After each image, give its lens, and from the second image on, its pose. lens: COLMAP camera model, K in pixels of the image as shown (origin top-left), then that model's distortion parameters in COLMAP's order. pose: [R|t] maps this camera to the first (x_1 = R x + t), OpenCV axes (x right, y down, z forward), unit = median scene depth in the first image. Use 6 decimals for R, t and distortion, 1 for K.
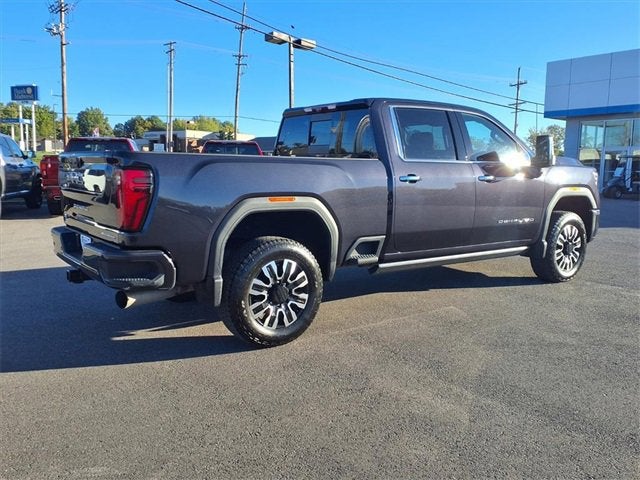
lens RADIAL K [[563.2, 0, 315.4], [0, 563.2, 241.6], [0, 0, 1]] dist [0.090540, -0.167143]
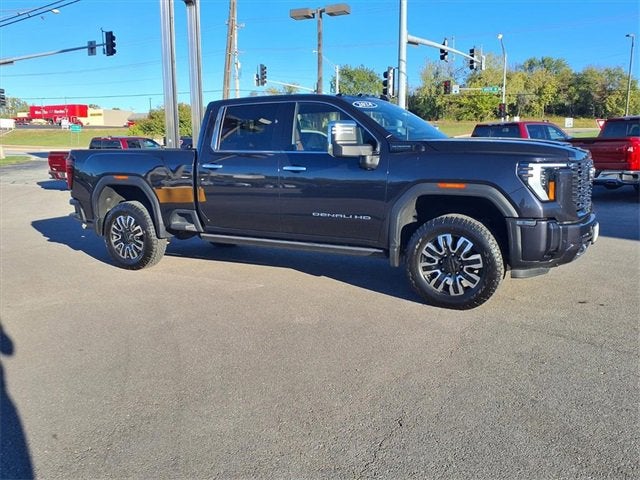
lens RADIAL K [[563.2, 0, 315.4], [0, 563.2, 241.6], [0, 0, 1]] dist [0.090540, -0.167143]
pose [[0.401794, 0.139315, -0.905070, 1.369676], [-0.105045, 0.988847, 0.105577, -0.102778], [0.909685, 0.052653, 0.411948, 0.703390]]
